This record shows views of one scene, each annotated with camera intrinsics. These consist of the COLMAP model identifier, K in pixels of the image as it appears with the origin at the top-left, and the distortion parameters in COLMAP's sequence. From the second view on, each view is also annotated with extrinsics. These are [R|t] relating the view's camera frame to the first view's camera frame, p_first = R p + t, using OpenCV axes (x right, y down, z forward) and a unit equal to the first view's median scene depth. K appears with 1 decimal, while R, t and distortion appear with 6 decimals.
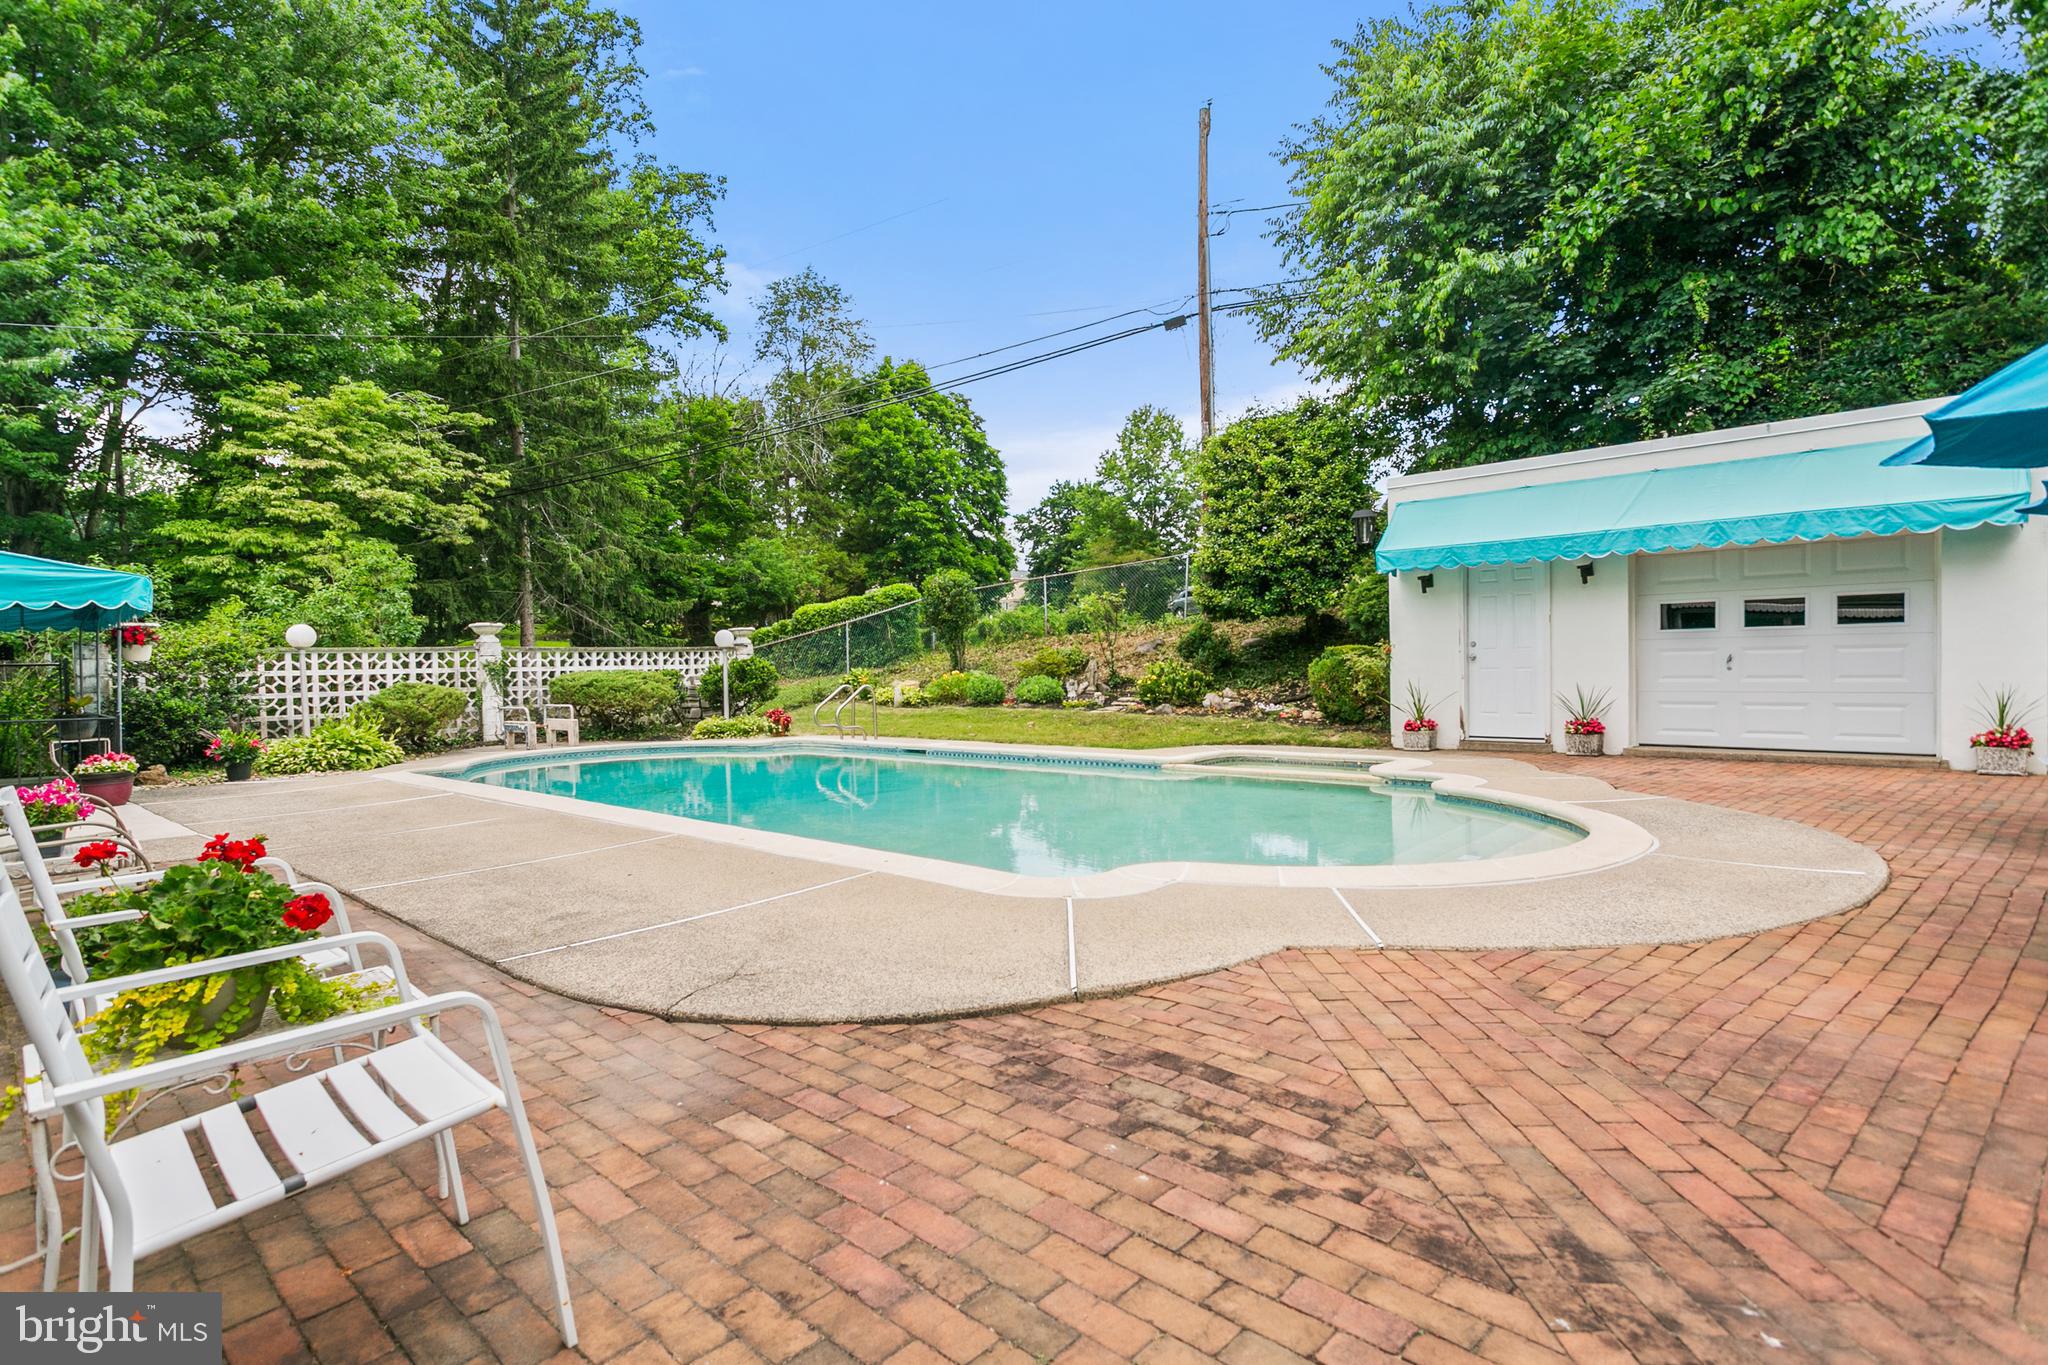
lens RADIAL K [[965.0, 0, 1013.8], [0, 965.0, 688.4], [0, 0, 1]] dist [0.004863, 0.001540]
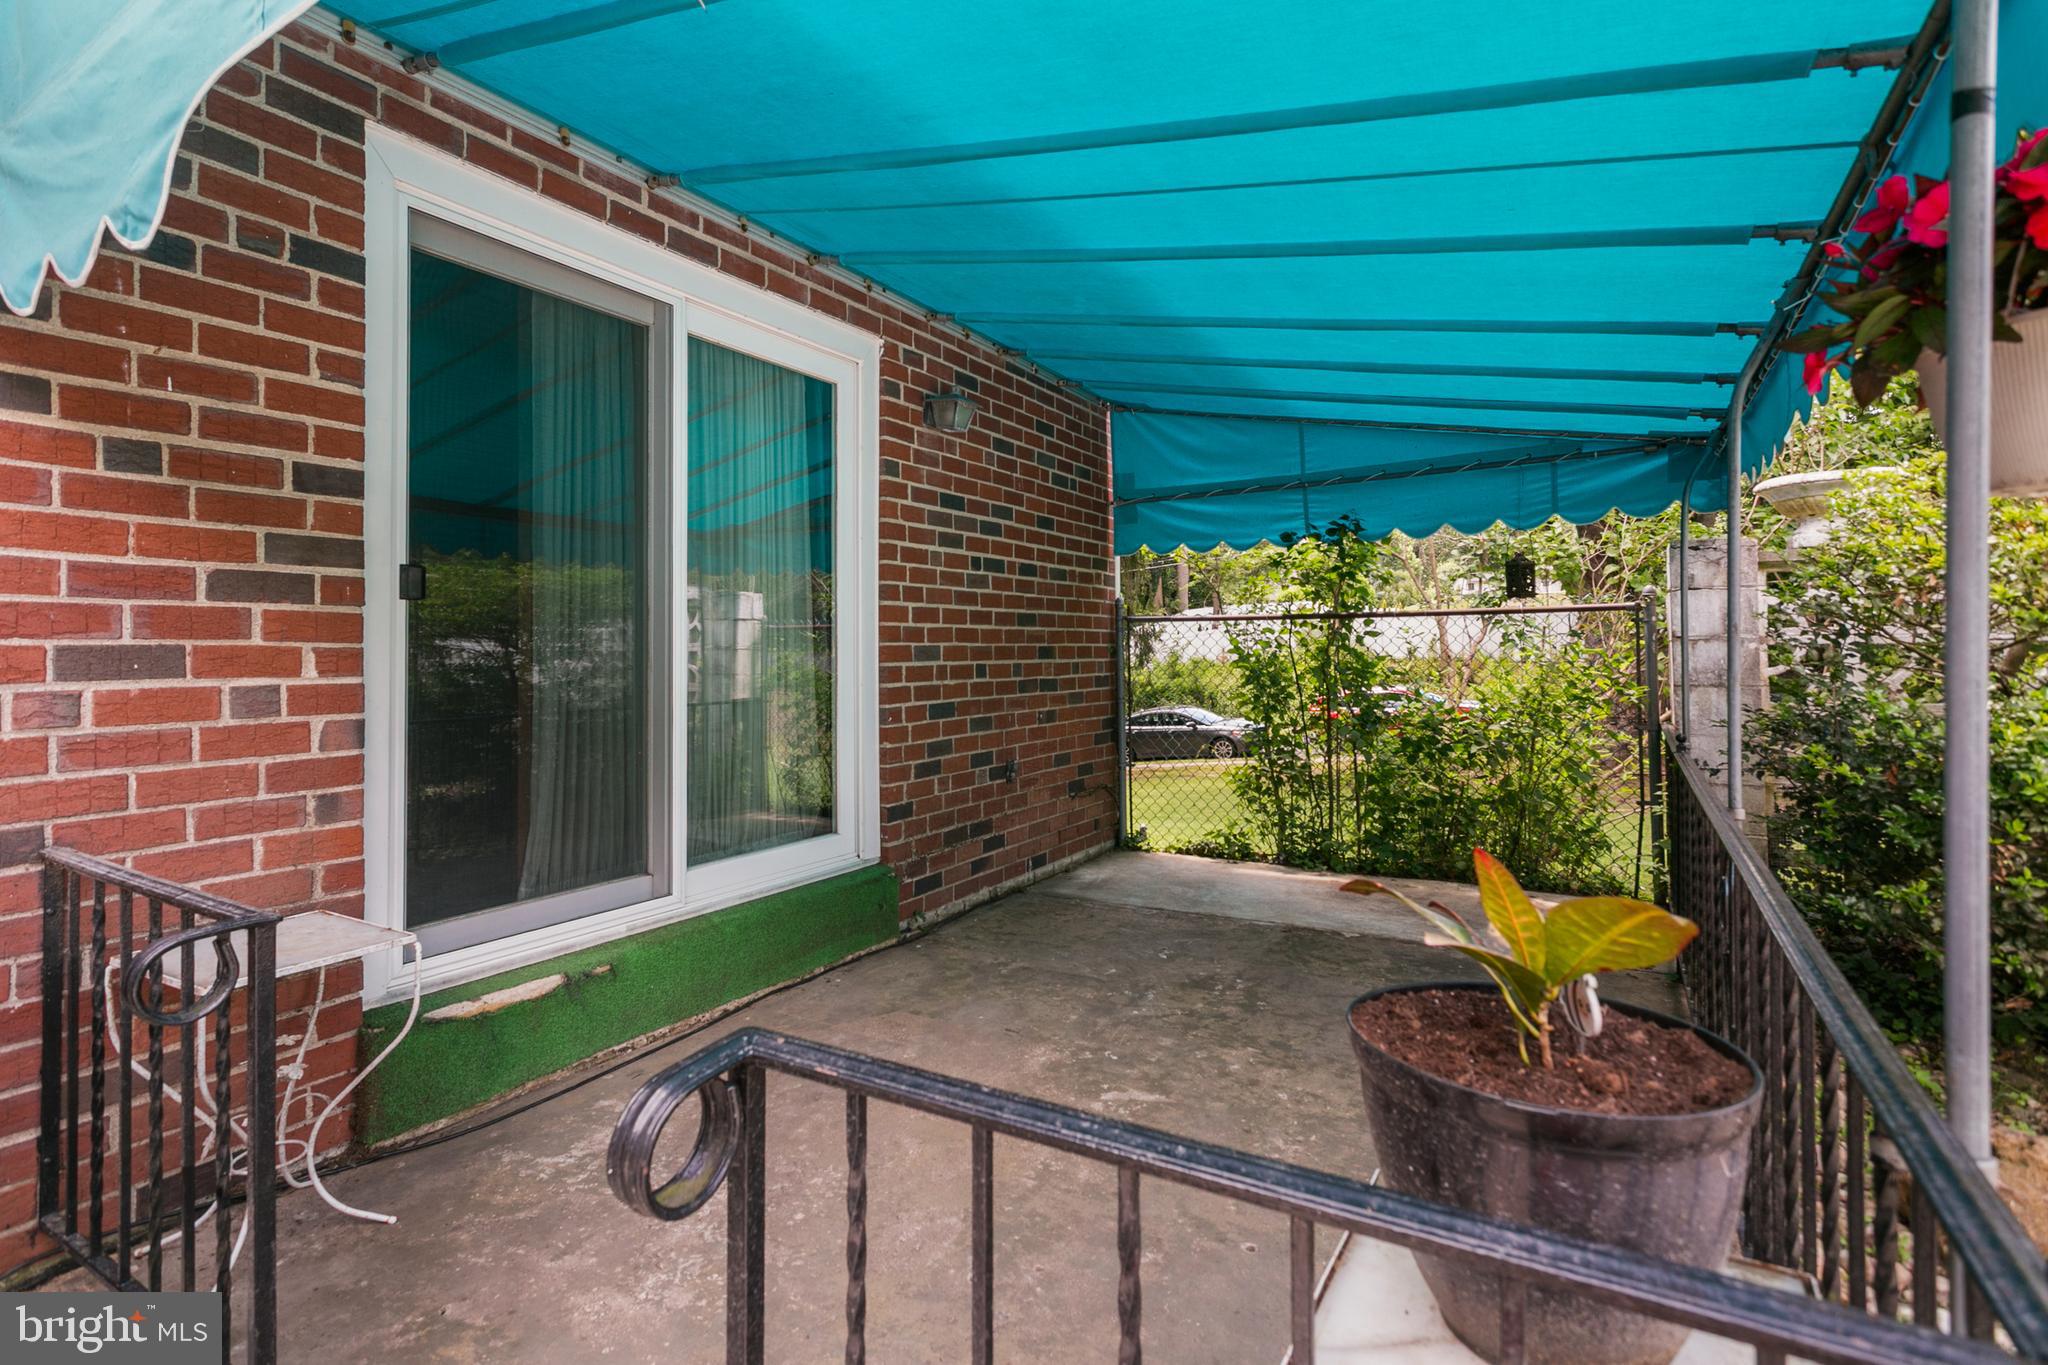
lens RADIAL K [[965.0, 0, 1022.1], [0, 965.0, 664.7], [0, 0, 1]] dist [0.004863, 0.001540]
pose [[0.218581, 0.022603, -0.975557, -0.677544], [-0.020398, 0.999619, 0.018590, -0.004726], [0.975606, 0.015836, 0.218959, 0.696059]]
